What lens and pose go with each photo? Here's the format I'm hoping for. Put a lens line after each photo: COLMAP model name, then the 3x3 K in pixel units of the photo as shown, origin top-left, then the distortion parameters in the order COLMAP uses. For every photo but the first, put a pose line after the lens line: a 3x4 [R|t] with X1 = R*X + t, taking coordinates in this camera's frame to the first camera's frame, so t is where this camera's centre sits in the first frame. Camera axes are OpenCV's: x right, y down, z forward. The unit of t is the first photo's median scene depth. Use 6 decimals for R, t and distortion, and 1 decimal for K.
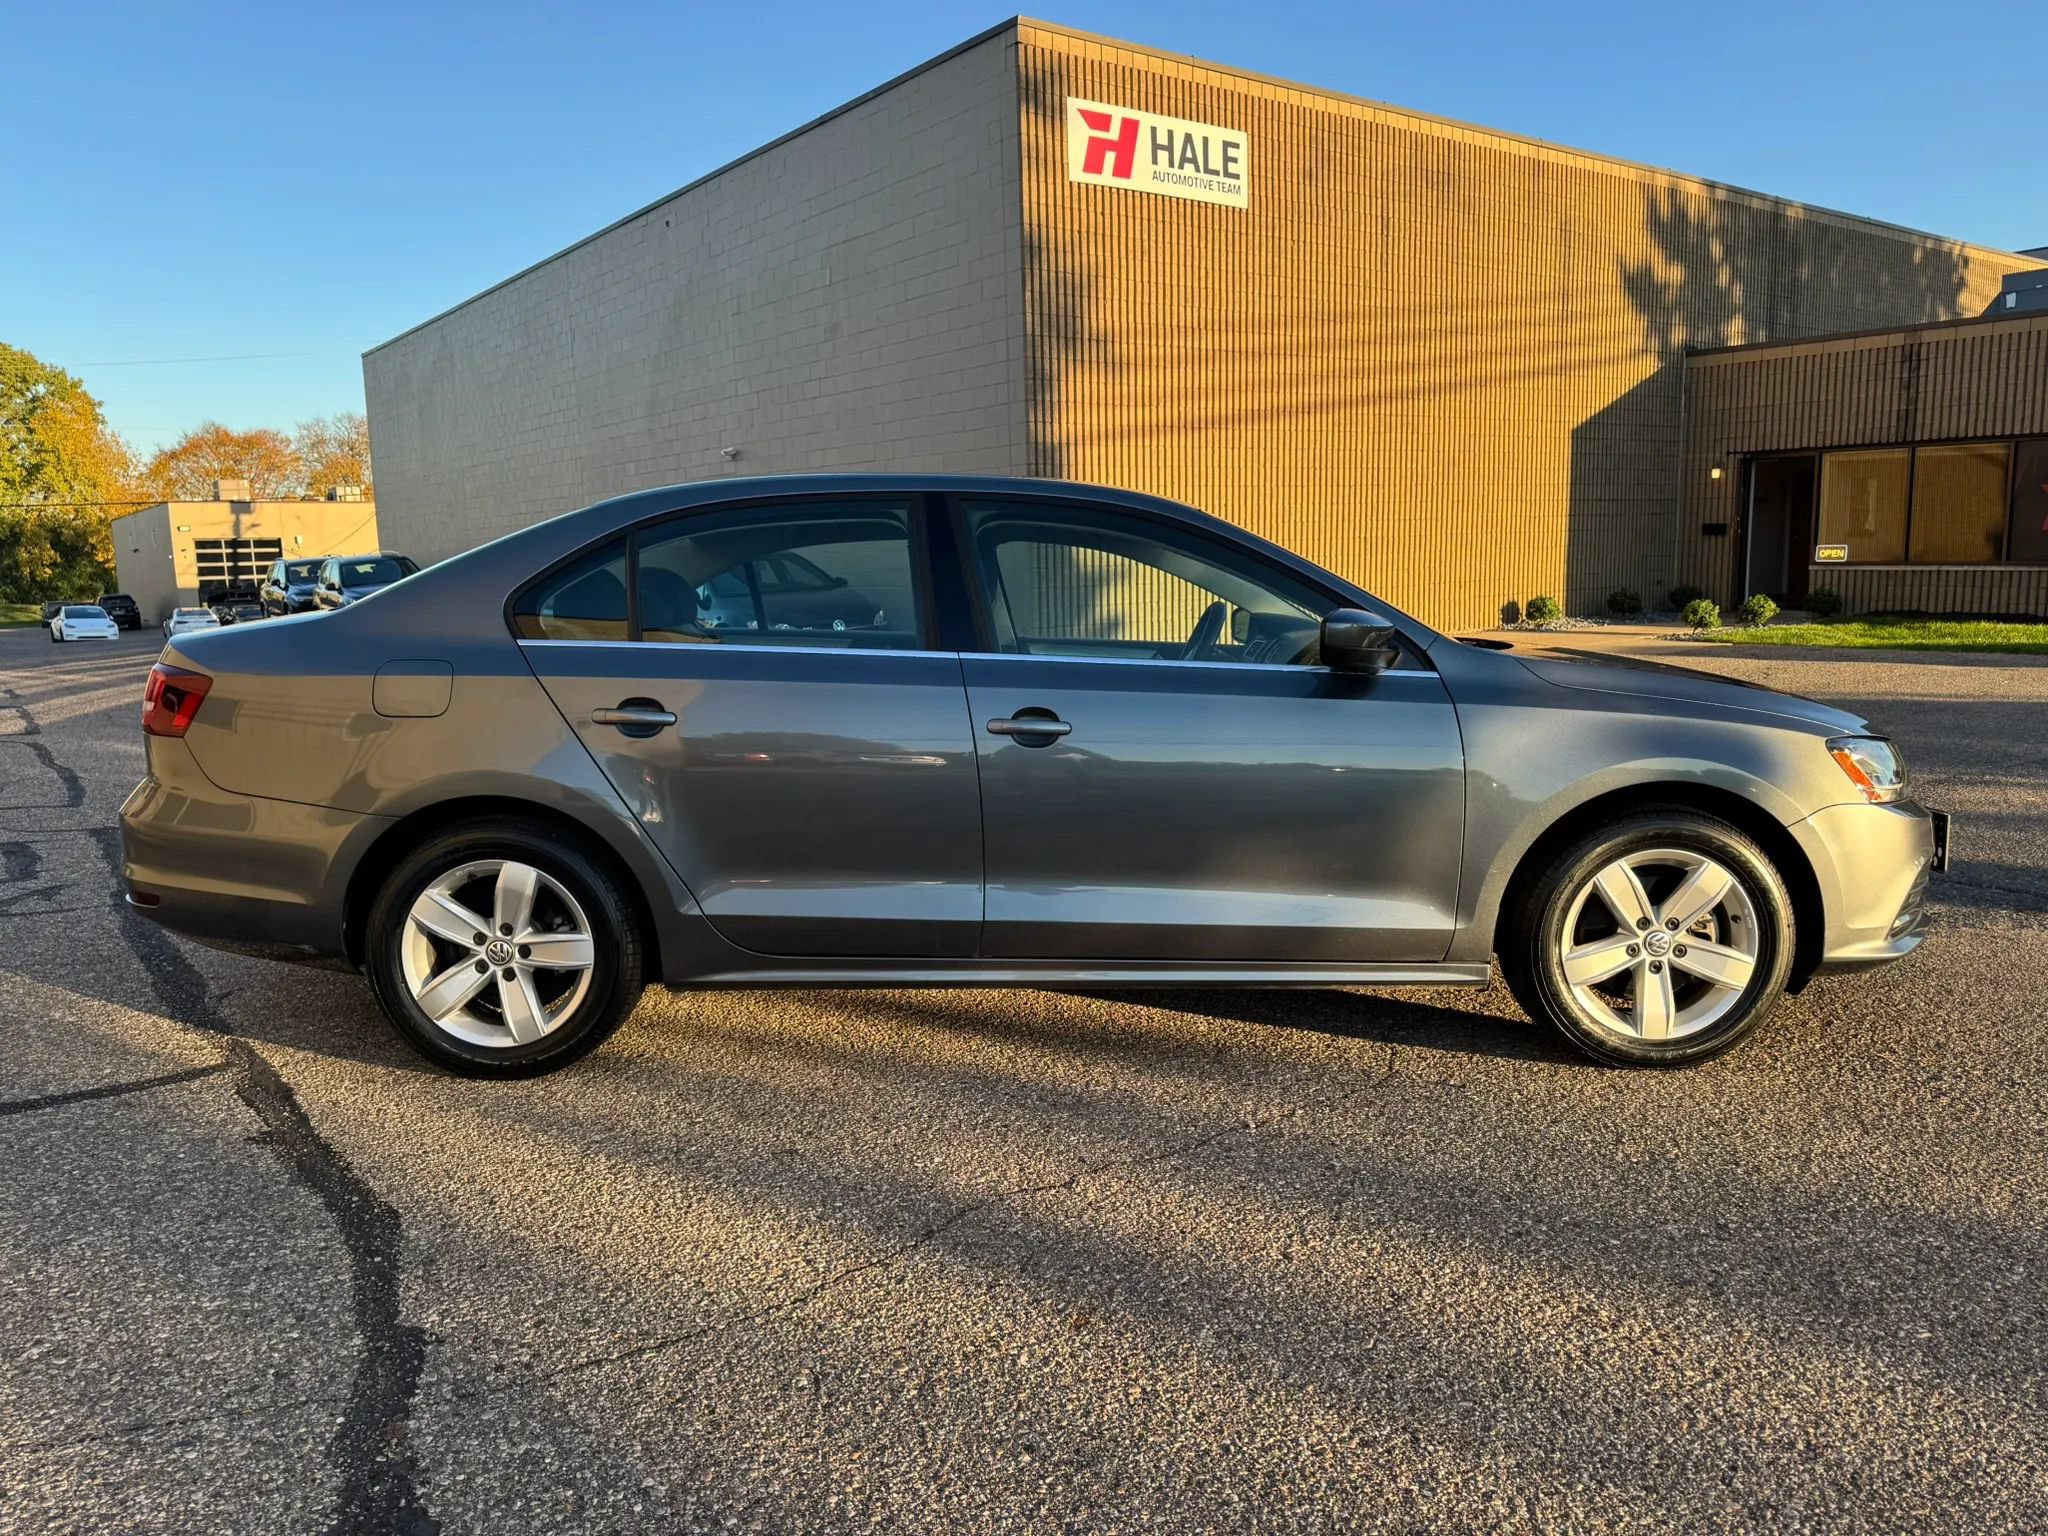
lens RADIAL K [[1455.0, 0, 1024.2], [0, 1455.0, 778.2], [0, 0, 1]] dist [0.056031, -0.067106]
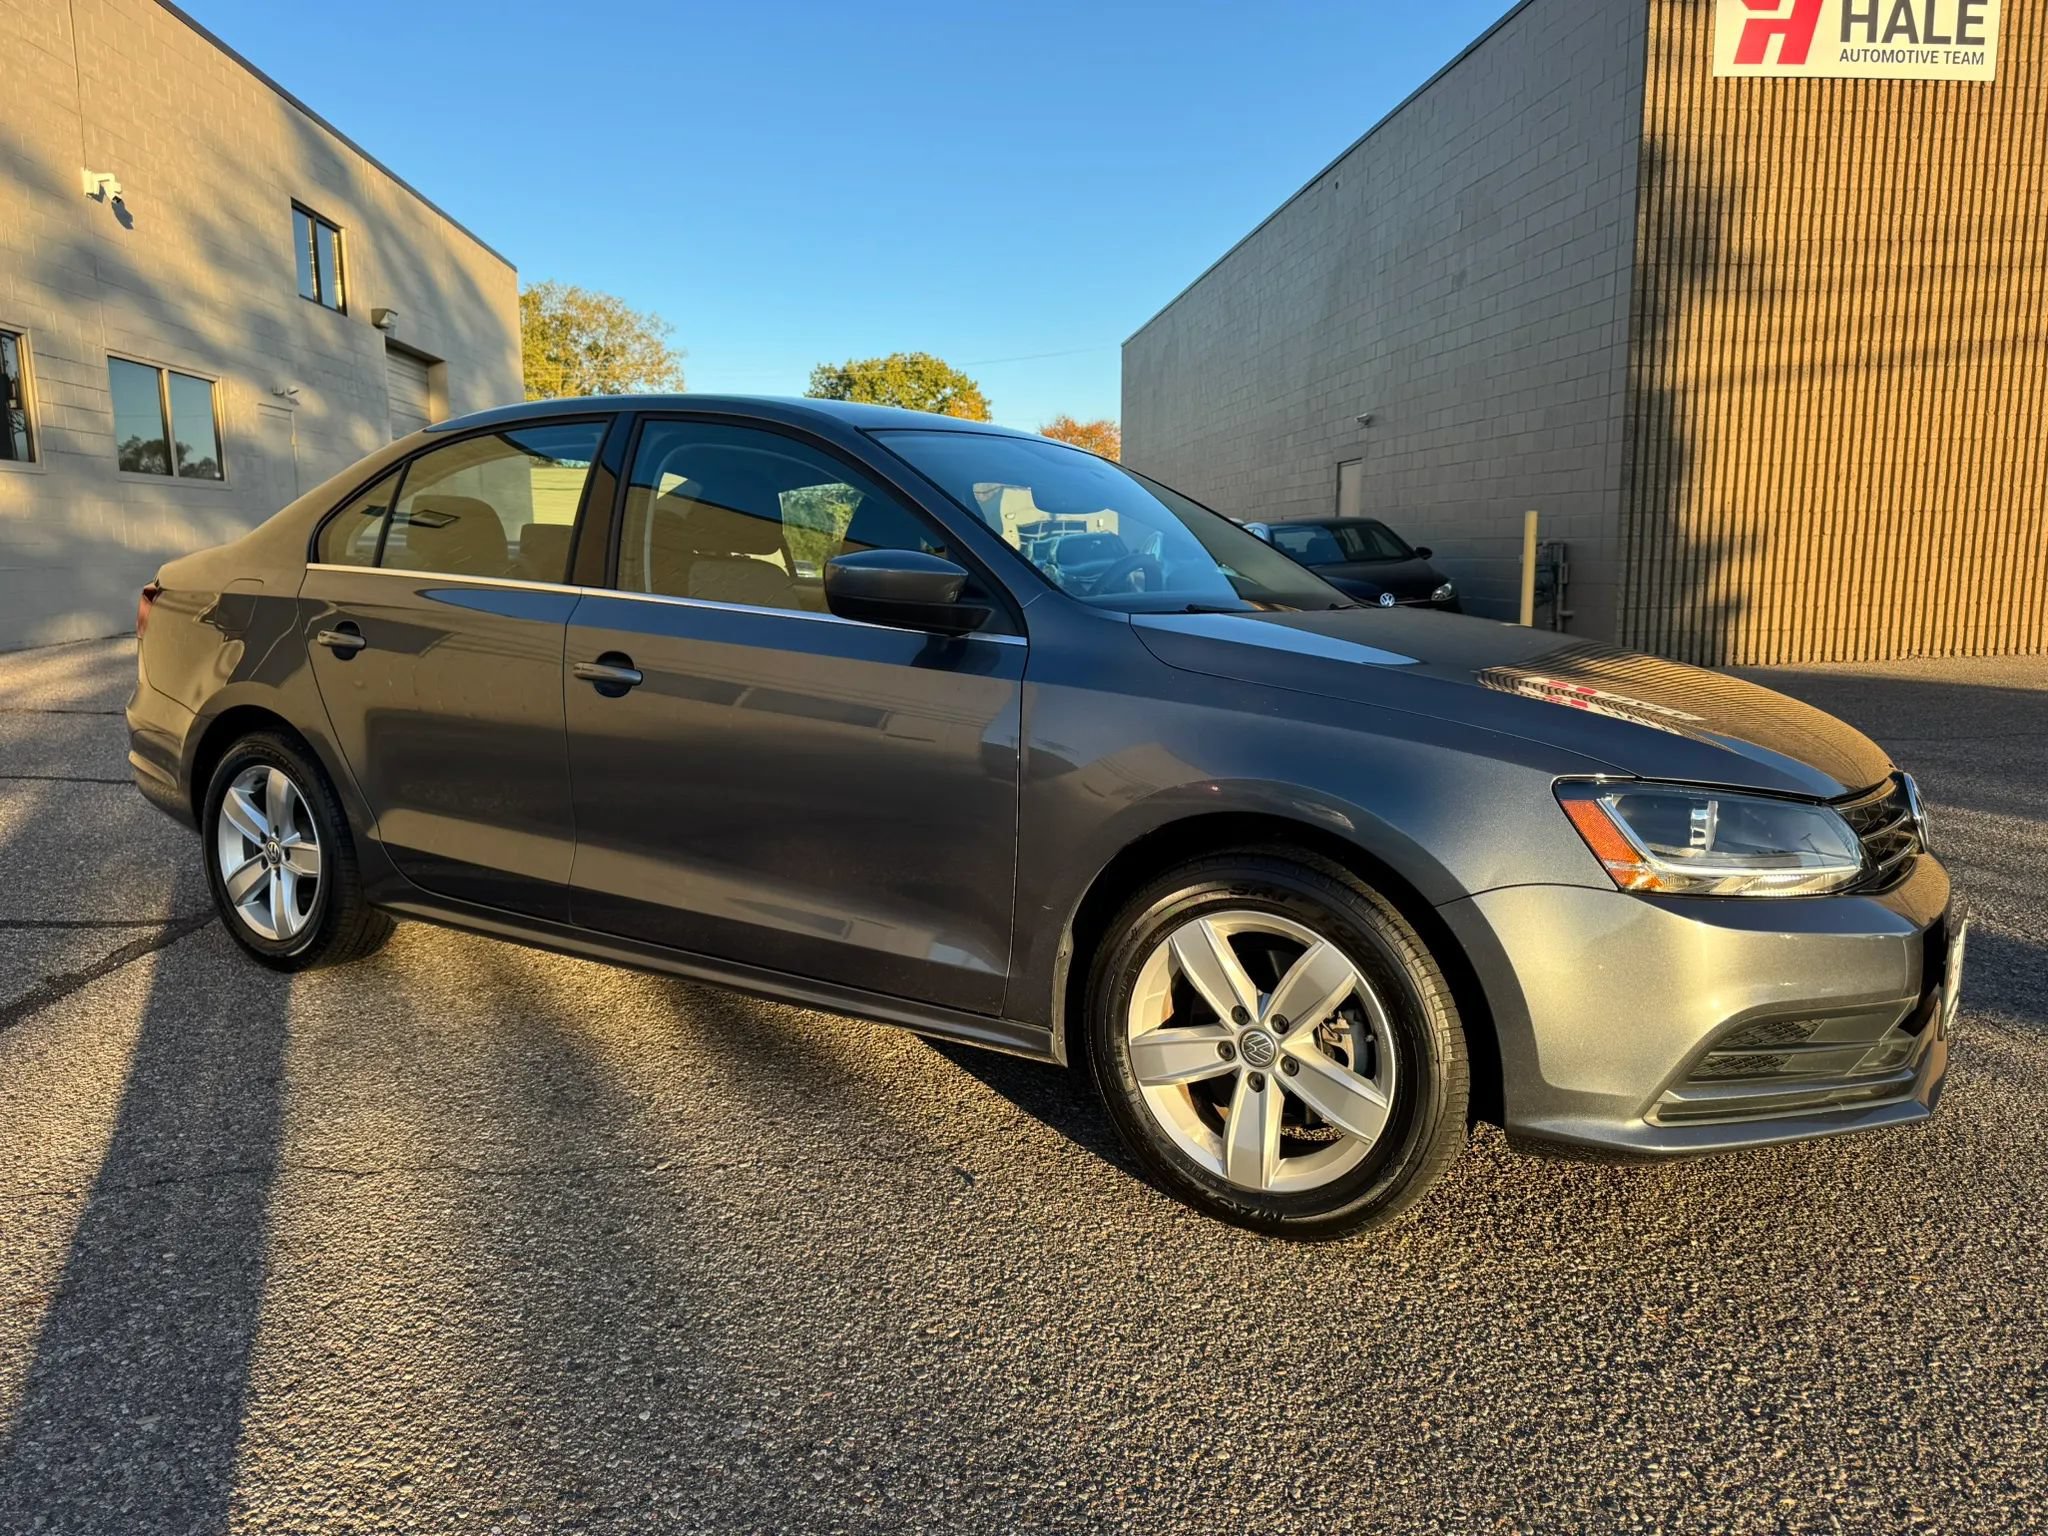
lens RADIAL K [[1444.3, 0, 1022.4], [0, 1444.3, 799.7], [0, 0, 1]] dist [-0.012447, -0.001005]
pose [[0.848650, 0.102919, -0.518845, 0.162165], [-0.086881, 0.994688, 0.055201, -0.006771], [0.521770, -0.001768, 0.853084, 0.091286]]
